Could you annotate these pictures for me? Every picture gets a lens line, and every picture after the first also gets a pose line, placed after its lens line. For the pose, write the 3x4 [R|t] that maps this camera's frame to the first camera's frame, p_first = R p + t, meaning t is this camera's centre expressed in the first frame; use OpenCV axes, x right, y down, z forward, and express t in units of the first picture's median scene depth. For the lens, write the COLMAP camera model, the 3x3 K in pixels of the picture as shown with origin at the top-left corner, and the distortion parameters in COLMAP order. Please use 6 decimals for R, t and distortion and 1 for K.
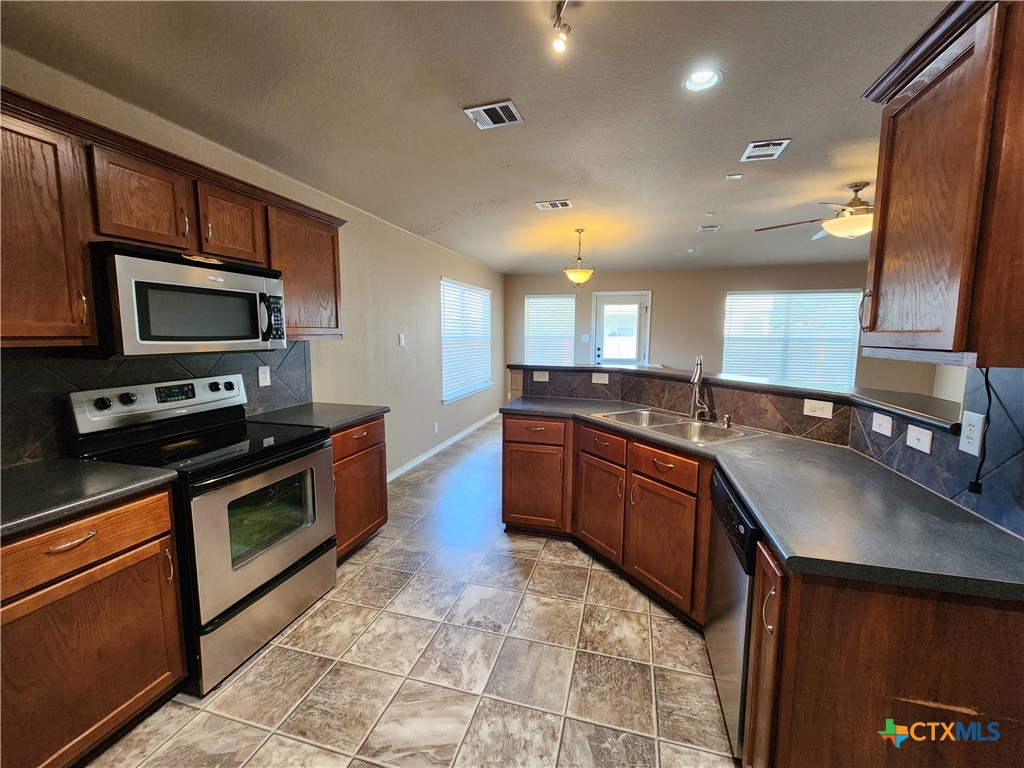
lens RADIAL K [[416.1, 0, 520.0], [0, 416.1, 378.0], [0, 0, 1]] dist [-0.000216, -0.001023]
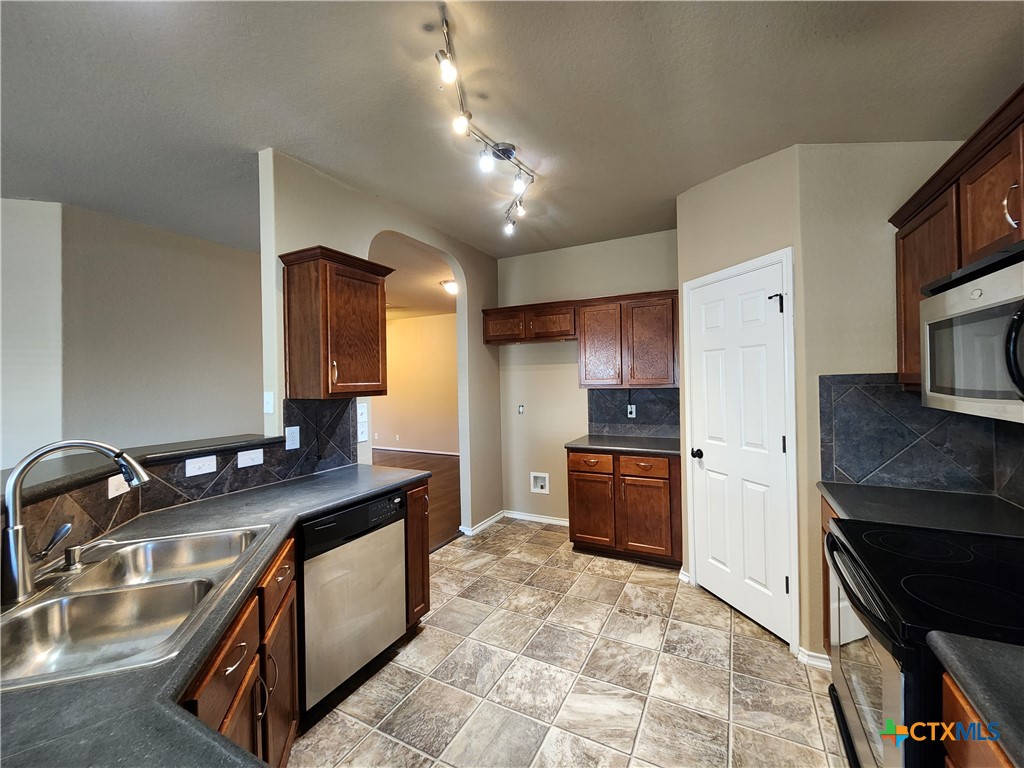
lens RADIAL K [[416.1, 0, 520.0], [0, 416.1, 378.0], [0, 0, 1]] dist [-0.000216, -0.001023]
pose [[-0.977082, 0.010062, 0.212625, -0.197185], [0.032991, 0.993970, 0.104569, -0.181571], [-0.210290, 0.109187, -0.971523, 1.550779]]
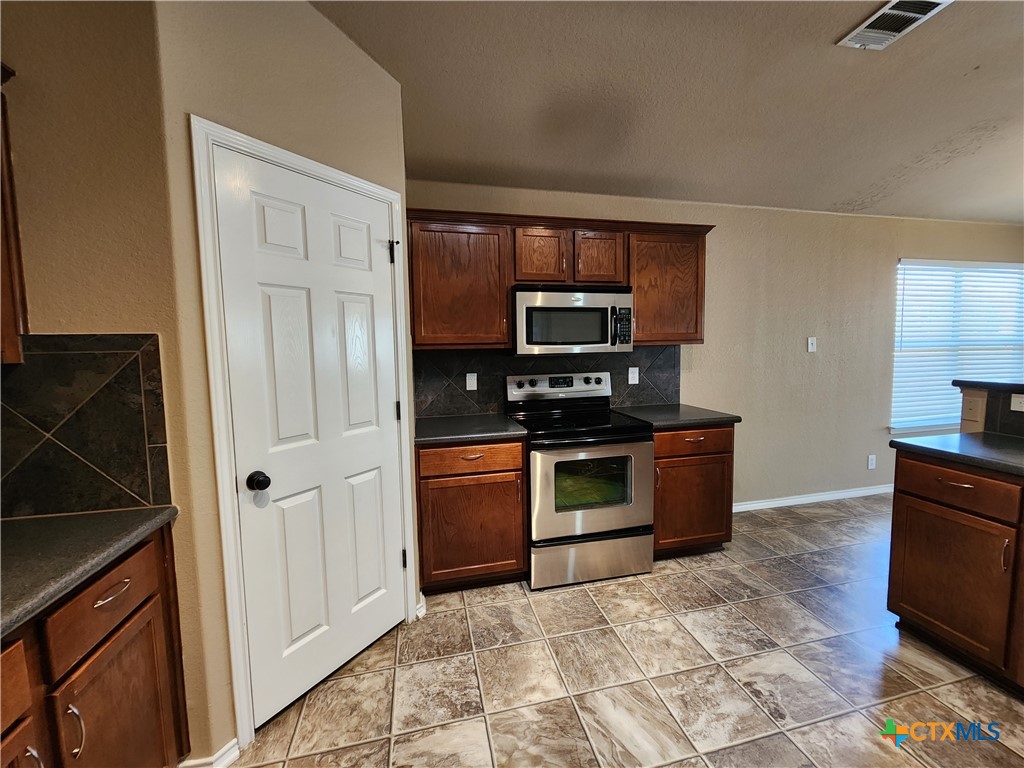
lens RADIAL K [[416.1, 0, 520.0], [0, 416.1, 378.0], [0, 0, 1]] dist [-0.000216, -0.001023]
pose [[0.479045, 0.054766, -0.876080, 0.346929], [-0.075796, 0.996905, 0.020874, 0.002562], [0.874512, 0.056404, 0.481714, 0.176568]]
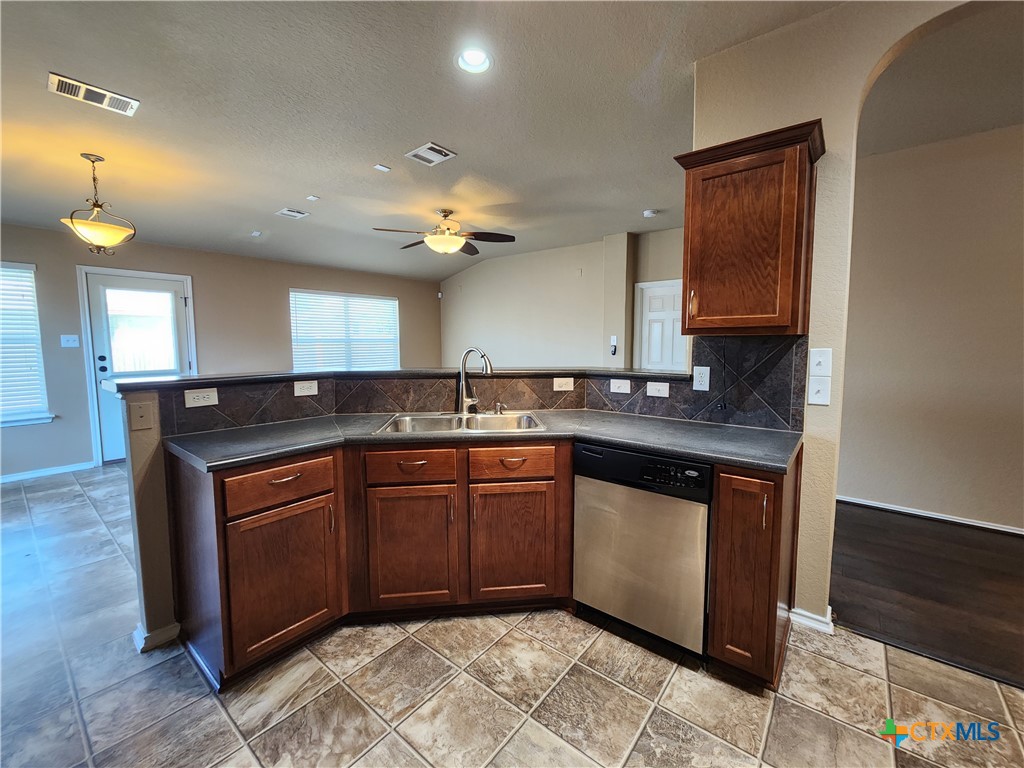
lens RADIAL K [[416.9, 0, 523.5], [0, 416.9, 377.2], [0, 0, 1]] dist [-0.000243, -0.000308]
pose [[0.390215, -0.087453, 0.916561, -0.489893], [0.103698, 0.993319, 0.050628, -0.024421], [-0.914865, 0.075289, 0.396677, 0.590327]]
